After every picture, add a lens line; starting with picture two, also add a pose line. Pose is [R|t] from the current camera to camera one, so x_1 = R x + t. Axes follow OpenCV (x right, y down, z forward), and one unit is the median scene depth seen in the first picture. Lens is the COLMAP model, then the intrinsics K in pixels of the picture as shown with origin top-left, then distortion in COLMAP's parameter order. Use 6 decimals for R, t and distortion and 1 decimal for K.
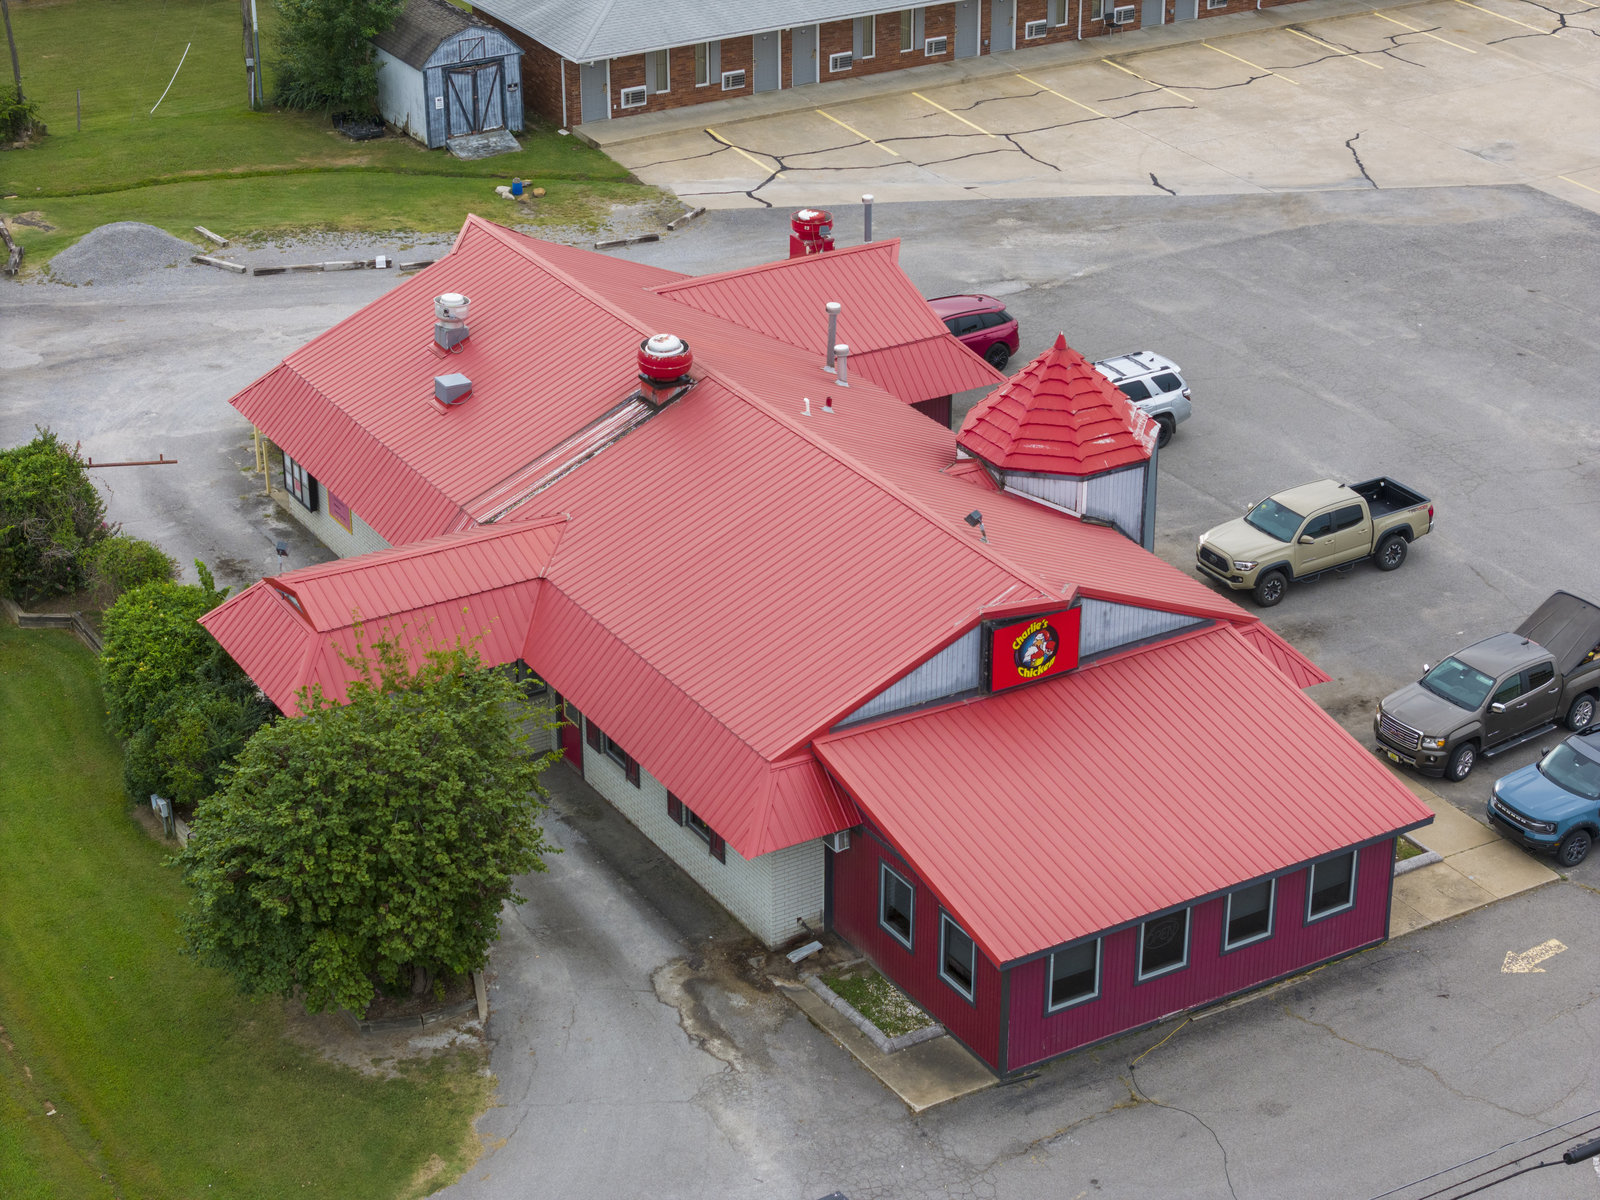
lens RADIAL K [[3219.8, 0, 800.0], [0, 3219.8, 600.0], [0, 0, 1]] dist [-0.182980, 0.484049]
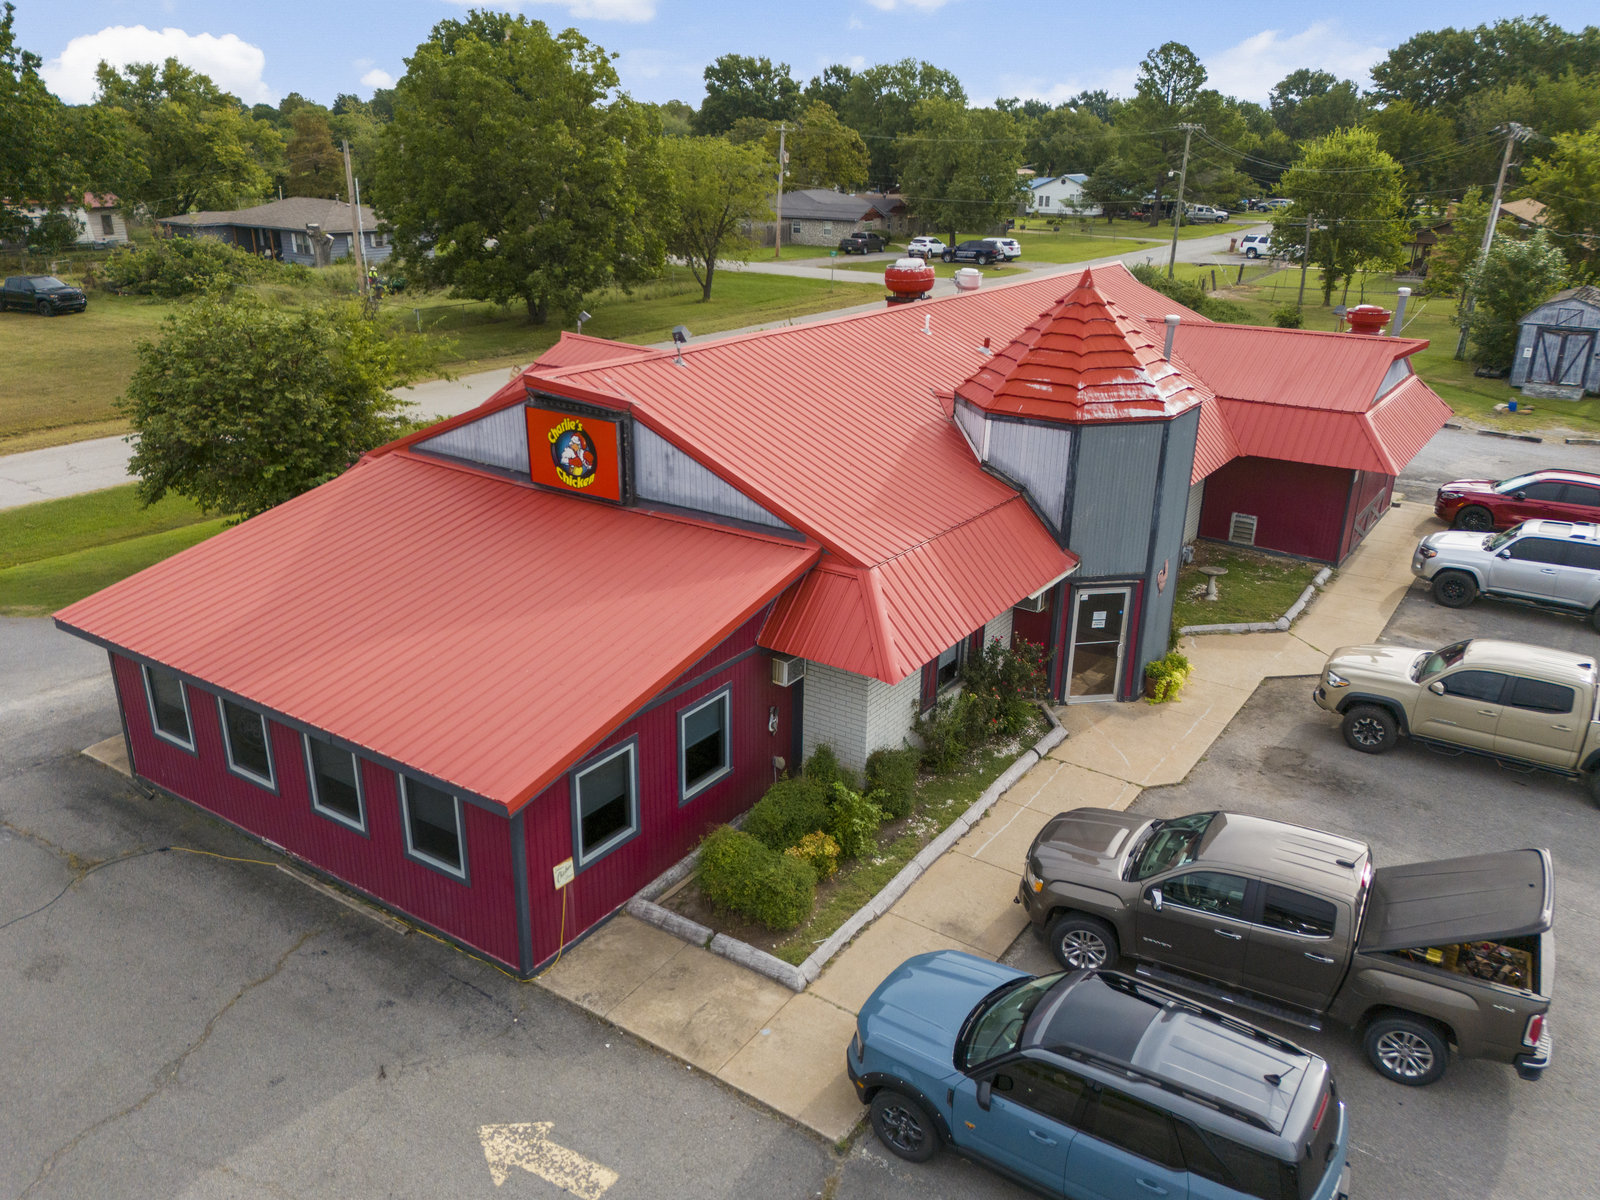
lens RADIAL K [[1190.2, 0, 800.0], [0, 1190.2, 600.0], [0, 0, 1]] dist [0.107000, -0.107040]
pose [[0.421582, 0.330100, -0.844572, 0.339416], [-0.408686, 0.900596, 0.147994, -0.019523], [0.809472, 0.282773, 0.514582, 0.781314]]
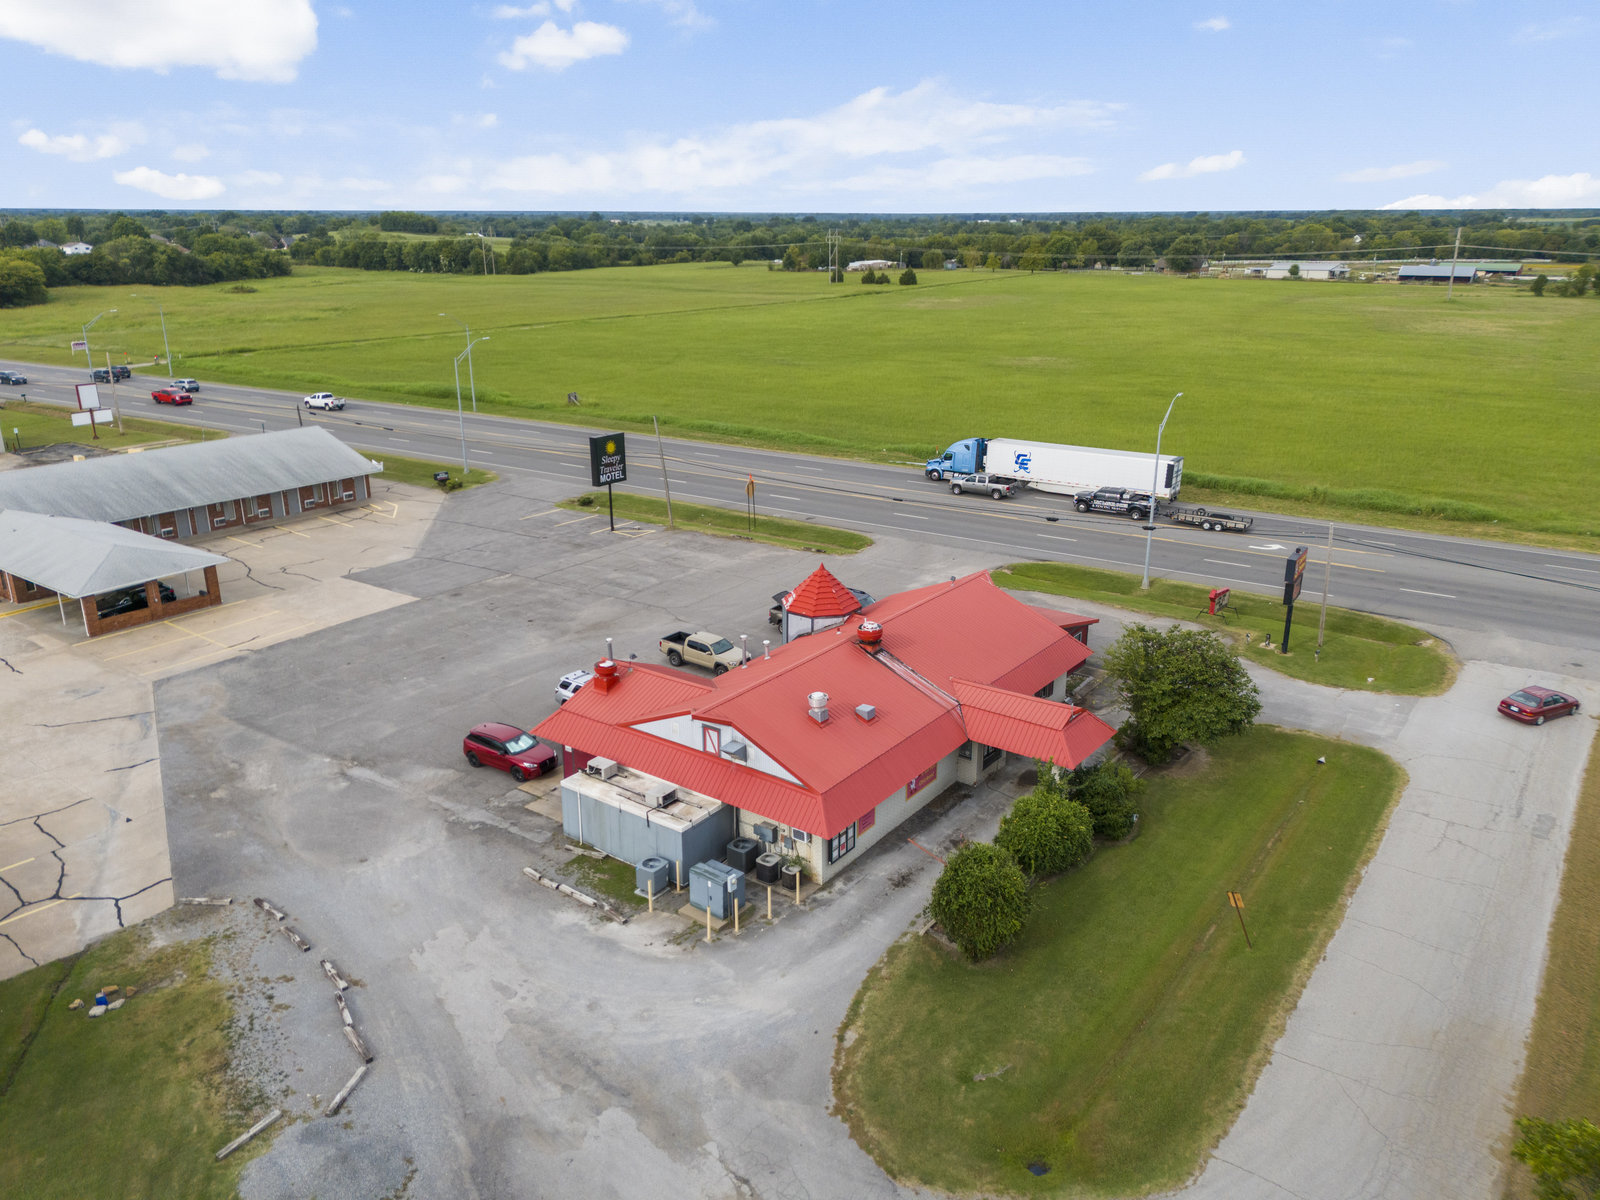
lens RADIAL K [[1169.3, 0, 804.9], [0, 1169.3, 596.1], [0, 0, 1]] dist [0.096585, -0.103290]
pose [[-0.391528, -0.284500, 0.875080, -0.722939], [0.399774, 0.803967, 0.440248, -0.468304], [-0.828786, 0.522204, -0.201040, 1.185983]]
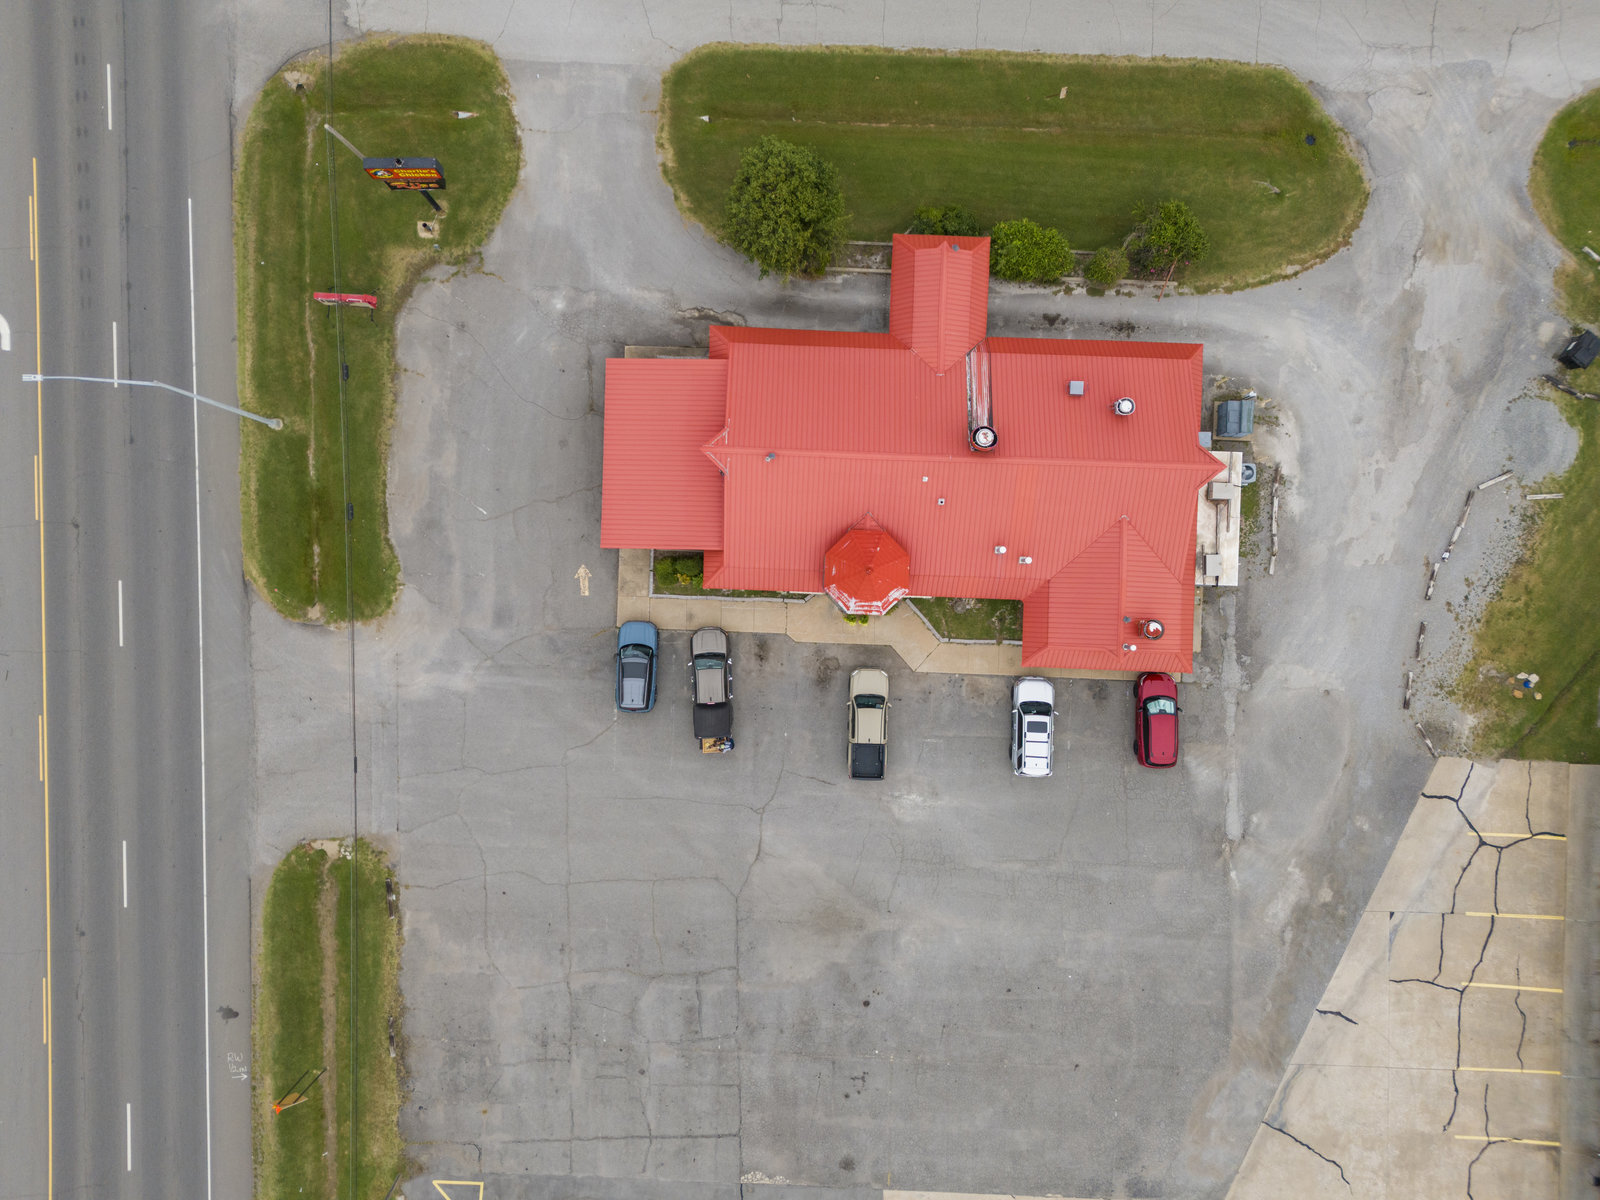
lens RADIAL K [[1130.8, 0, 812.5], [0, 1130.8, 599.0], [0, 0, 1]] dist [0.082662, -0.078405]
pose [[-0.541750, 0.840357, -0.017543, 0.130567], [-0.381621, -0.227315, 0.895931, -0.759625], [0.748914, 0.492065, 0.443846, 0.616873]]
